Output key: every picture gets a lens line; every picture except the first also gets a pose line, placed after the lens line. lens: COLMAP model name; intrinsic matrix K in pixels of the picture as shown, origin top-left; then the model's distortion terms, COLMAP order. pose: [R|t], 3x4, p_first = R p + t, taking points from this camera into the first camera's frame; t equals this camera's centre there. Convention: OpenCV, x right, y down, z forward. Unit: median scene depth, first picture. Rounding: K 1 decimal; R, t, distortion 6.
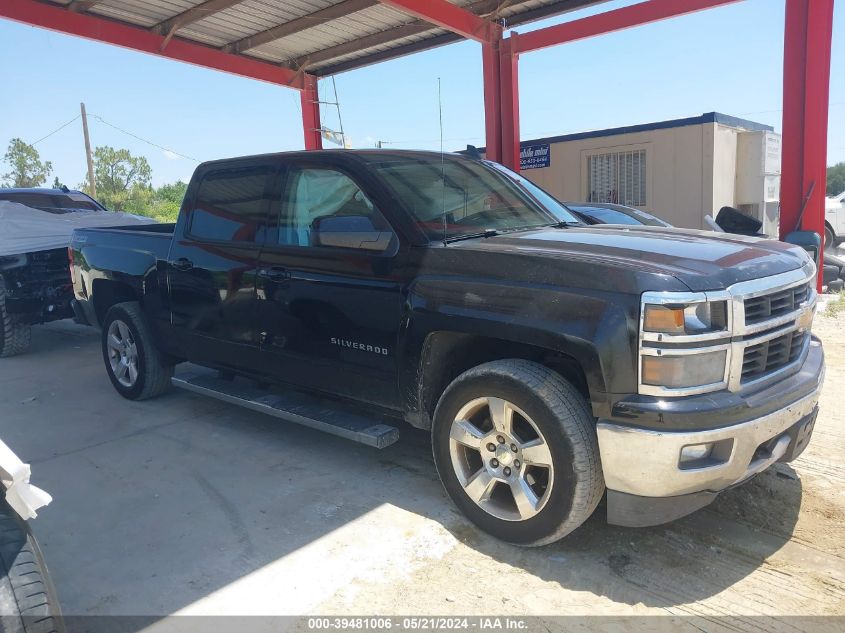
lens RADIAL K [[675.8, 0, 422.5], [0, 675.8, 316.5], [0, 0, 1]] dist [0.000590, -0.002119]
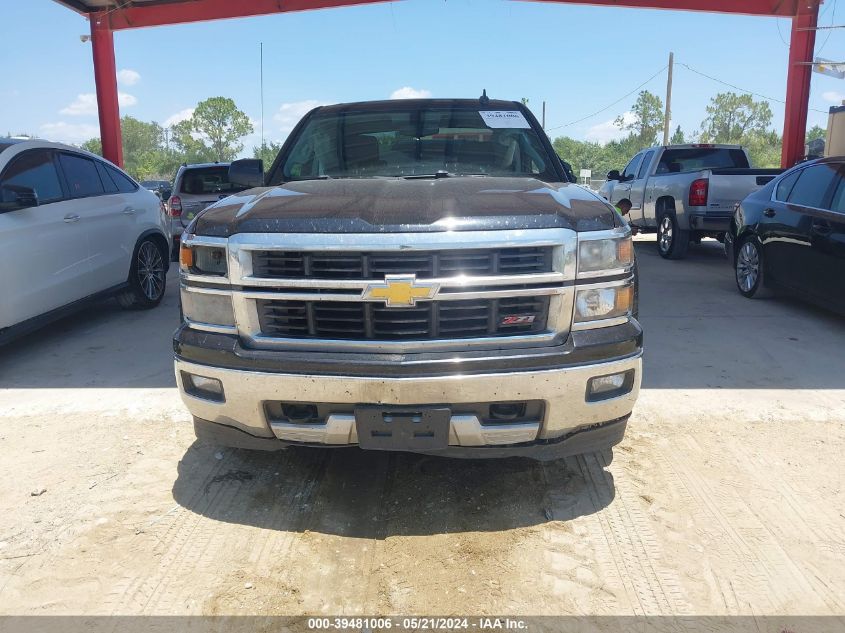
lens RADIAL K [[675.8, 0, 422.5], [0, 675.8, 316.5], [0, 0, 1]] dist [0.000590, -0.002119]
pose [[0.626151, 0.186748, -0.757007, 0.238703], [-0.129861, 0.982311, 0.134915, -0.016486], [0.768811, 0.013828, 0.639326, 0.095304]]
